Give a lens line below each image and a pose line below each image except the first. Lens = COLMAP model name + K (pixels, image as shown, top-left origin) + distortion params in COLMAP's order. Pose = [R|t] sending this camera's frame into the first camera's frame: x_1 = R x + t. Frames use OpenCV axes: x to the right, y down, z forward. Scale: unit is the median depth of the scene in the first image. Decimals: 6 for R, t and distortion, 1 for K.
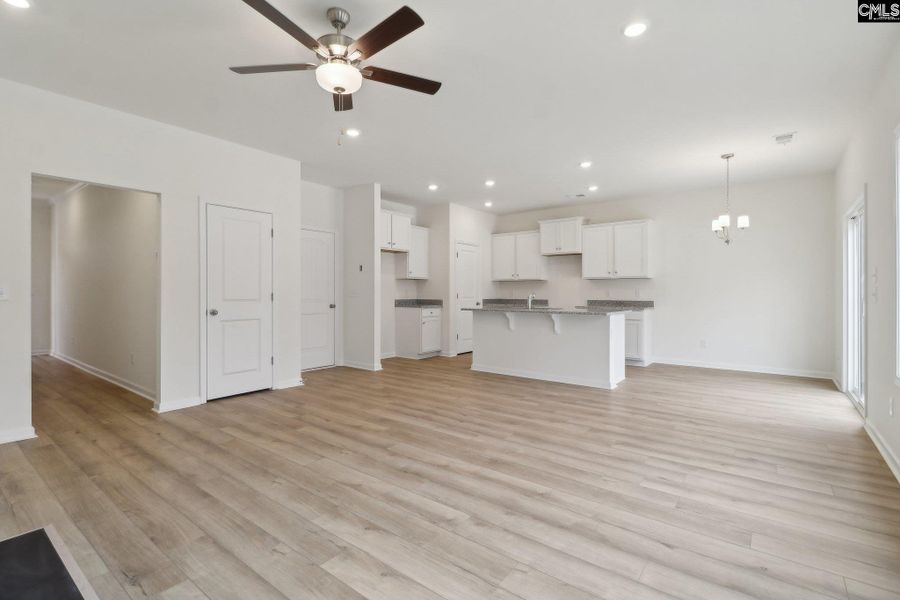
lens RADIAL K [[413.8, 0, 444.8], [0, 413.8, 293.6], [0, 0, 1]] dist [0.002142, 0.000079]
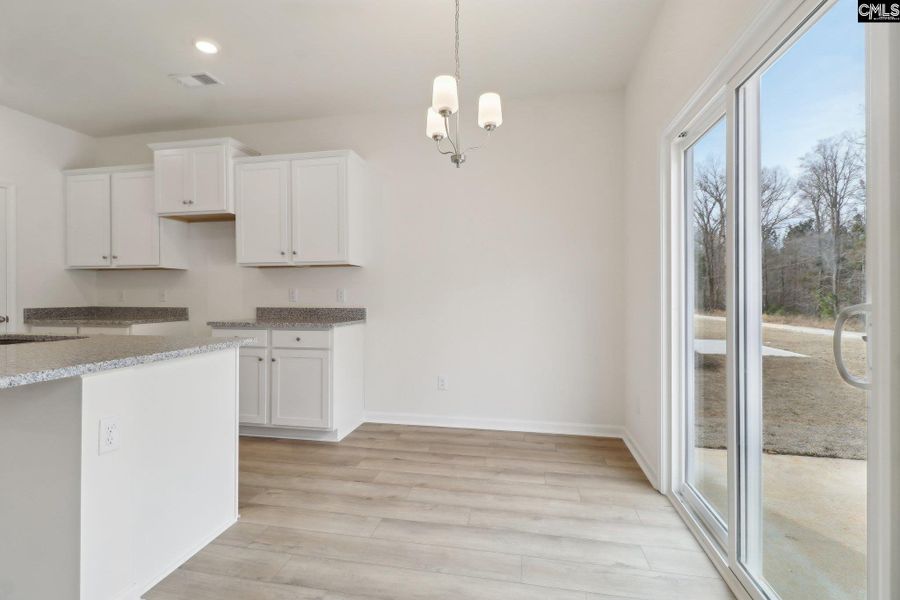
lens RADIAL K [[413.8, 0, 444.8], [0, 413.8, 293.6], [0, 0, 1]] dist [0.002142, 0.000079]
pose [[0.895286, -0.001647, 0.445490, 0.335185], [0.002754, 0.999995, -0.001839, -0.000028], [-0.445484, 0.002874, 0.895285, 0.442251]]
